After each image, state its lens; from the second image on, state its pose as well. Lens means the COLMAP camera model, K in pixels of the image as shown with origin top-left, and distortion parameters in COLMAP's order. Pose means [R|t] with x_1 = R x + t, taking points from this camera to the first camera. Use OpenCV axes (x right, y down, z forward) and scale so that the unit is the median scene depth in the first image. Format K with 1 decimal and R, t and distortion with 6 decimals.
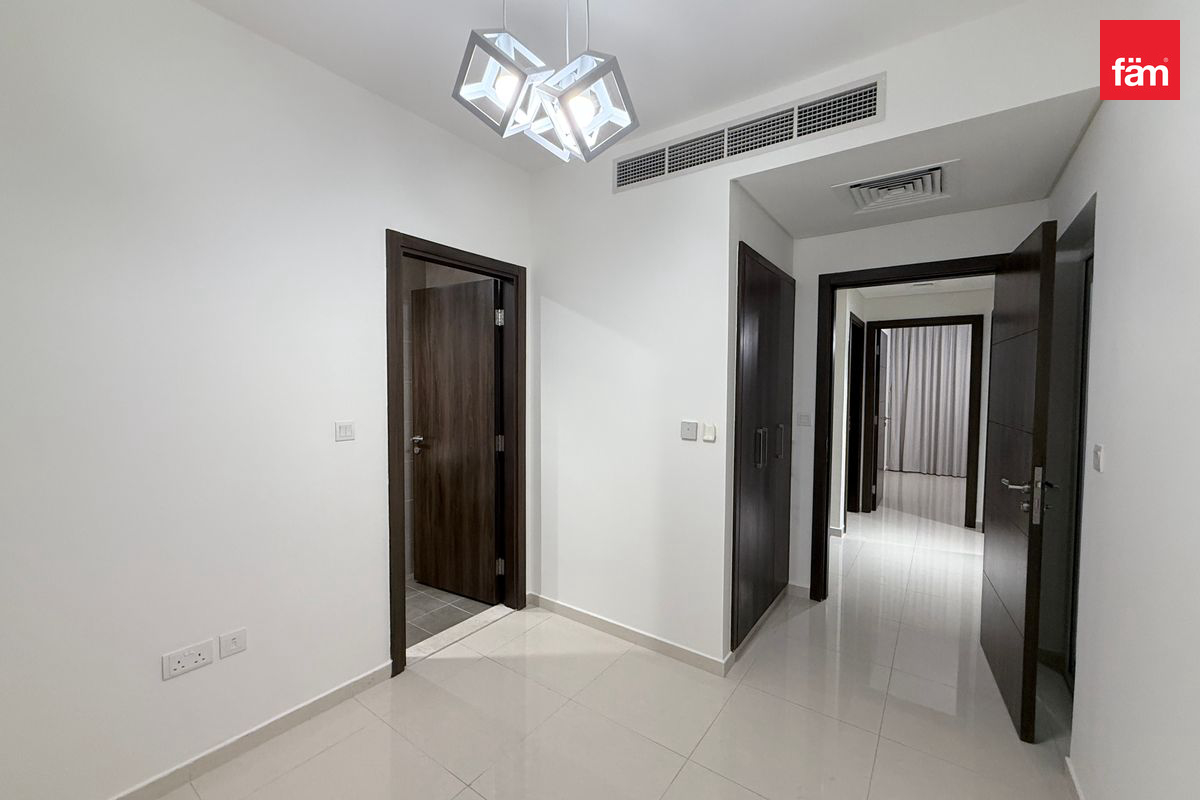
lens RADIAL K [[477.9, 0, 592.7], [0, 477.9, 399.1], [0, 0, 1]] dist [0.000534, -0.000088]
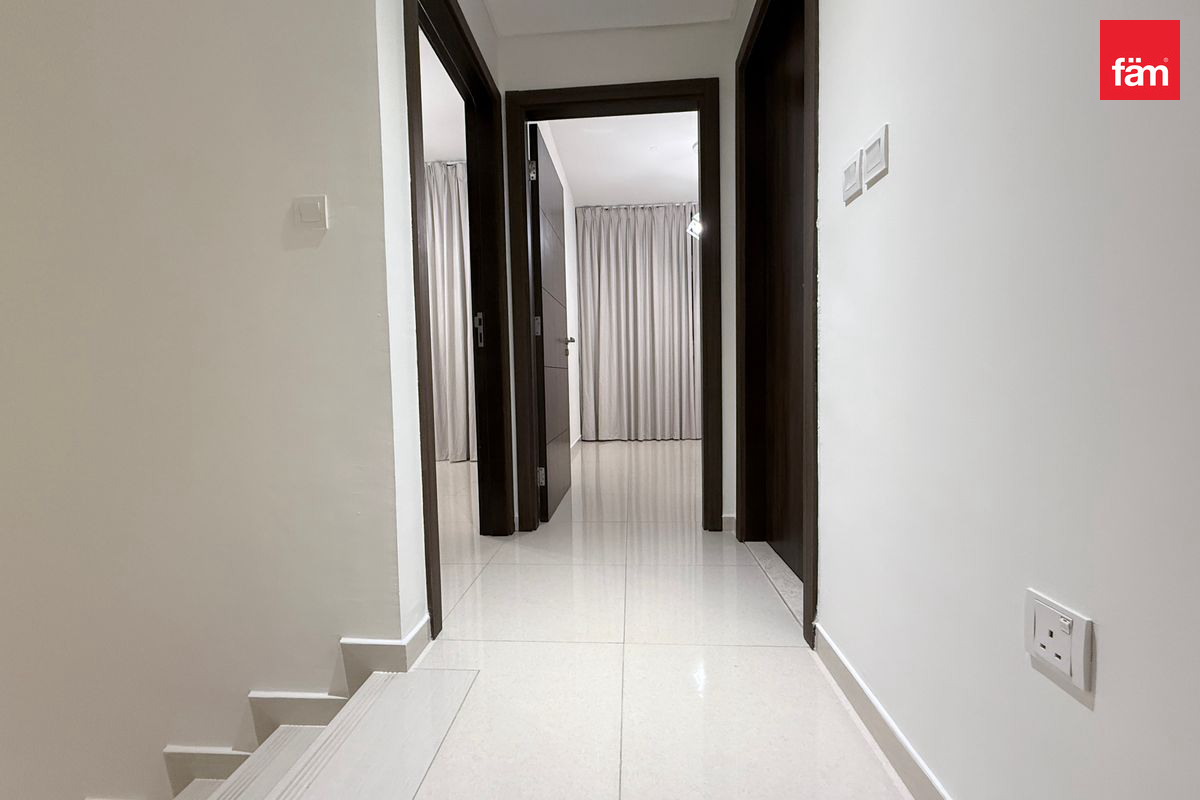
lens RADIAL K [[477.9, 0, 598.6], [0, 477.9, 399.0], [0, 0, 1]] dist [0.000534, -0.000088]
pose [[0.842576, -0.051190, 0.536140, 0.289052], [0.046978, 0.998664, 0.021523, 0.078919], [-0.536525, 0.007052, 0.843855, 0.429474]]
